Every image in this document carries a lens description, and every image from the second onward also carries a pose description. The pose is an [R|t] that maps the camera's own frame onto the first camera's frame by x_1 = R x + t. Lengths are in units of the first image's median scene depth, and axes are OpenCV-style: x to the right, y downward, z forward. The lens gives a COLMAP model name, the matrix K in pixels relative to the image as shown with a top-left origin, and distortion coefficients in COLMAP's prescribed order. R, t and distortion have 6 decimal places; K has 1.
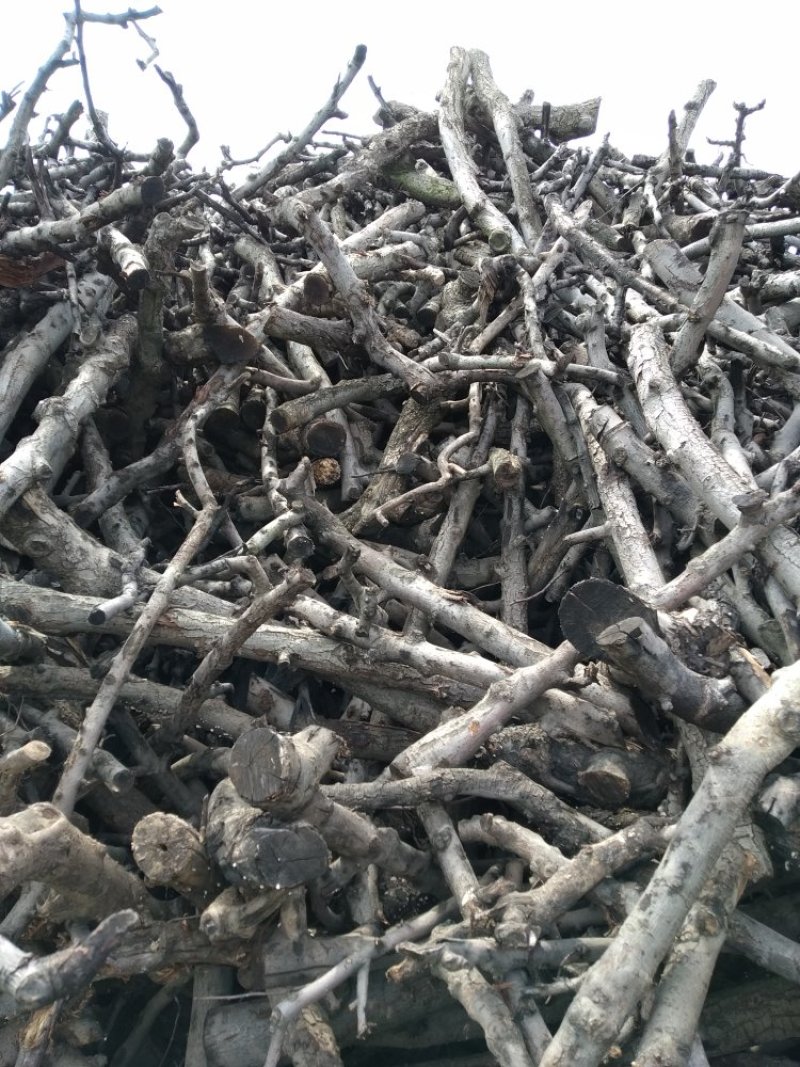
lens RADIAL K [[823.7, 0, 400.0], [0, 823.7, 533.5], [0, 0, 1]] dist [0.048300, -0.071852]
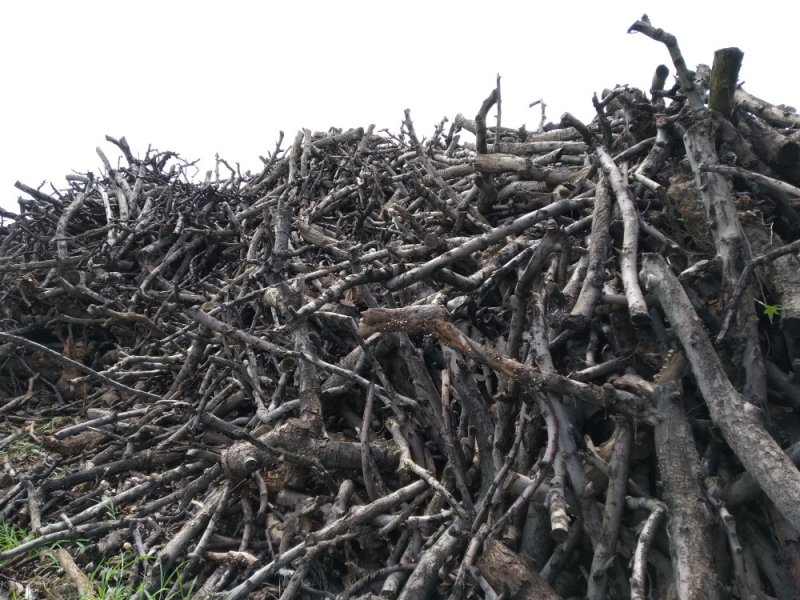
lens RADIAL K [[608.4, 0, 400.0], [0, 608.4, 300.0], [0, 0, 1]] dist [-0.004943, -0.001864]
pose [[0.927049, -0.104183, -0.360176, 2.394584], [0.097620, 0.994557, -0.036420, 0.398206], [0.362010, -0.001397, 0.932173, -2.117349]]
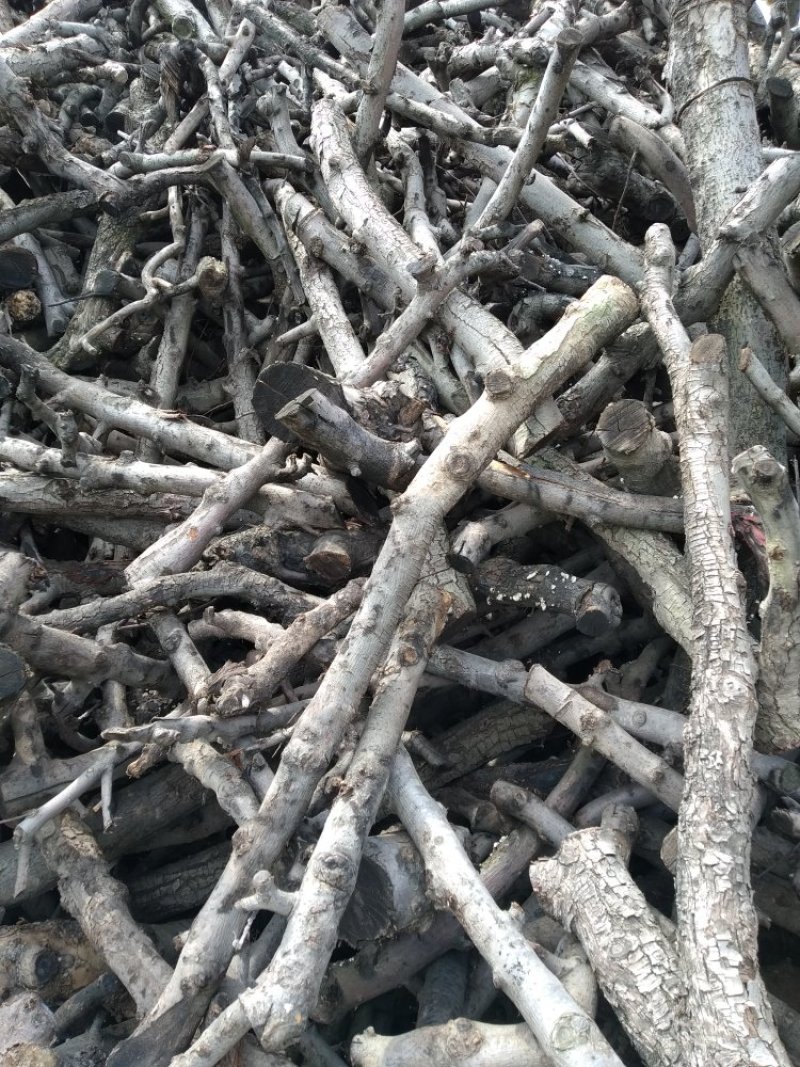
lens RADIAL K [[823.5, 0, 401.2], [0, 823.5, 531.6], [0, 0, 1]] dist [0.070391, -0.134009]
pose [[0.960793, -0.169490, 0.219432, 0.101854], [0.127549, 0.972878, 0.192974, 0.065505], [-0.246188, -0.157420, 0.956353, -0.014467]]
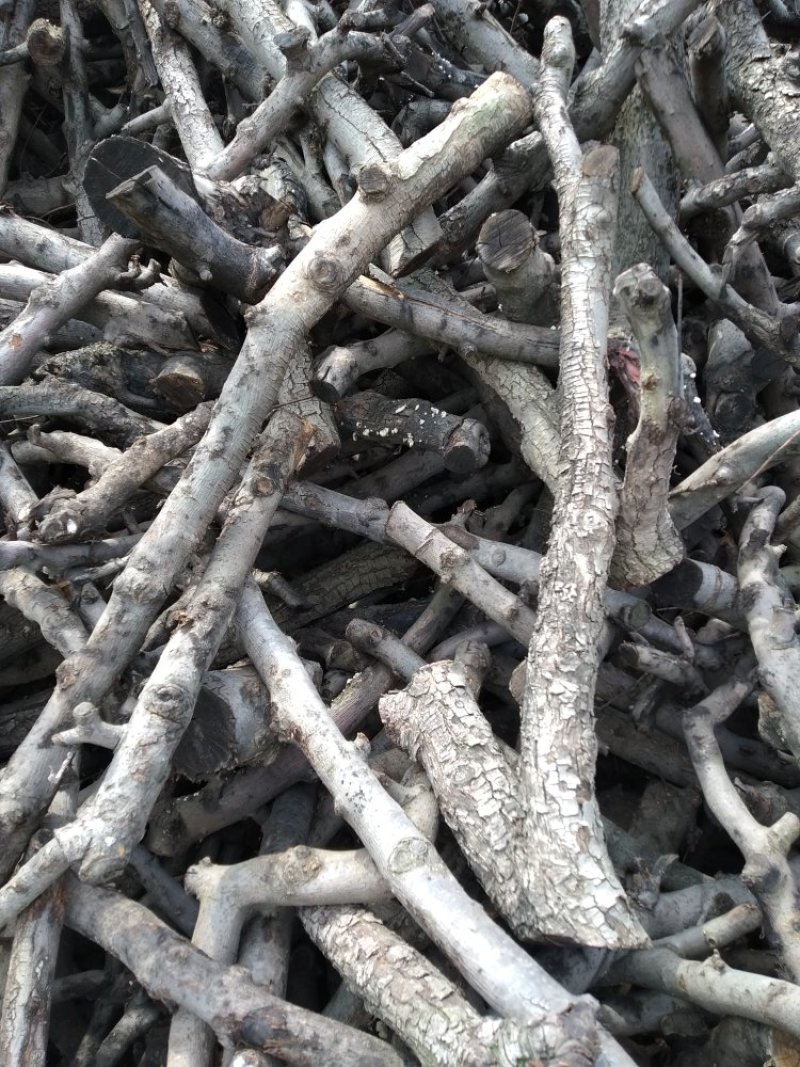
lens RADIAL K [[821.8, 0, 409.2], [0, 821.8, 533.1], [0, 0, 1]] dist [0.070320, -0.126425]
pose [[0.923852, -0.177567, 0.339070, 0.126403], [0.044764, 0.929922, 0.365023, 0.111132], [-0.380124, -0.322049, 0.867058, 0.025329]]
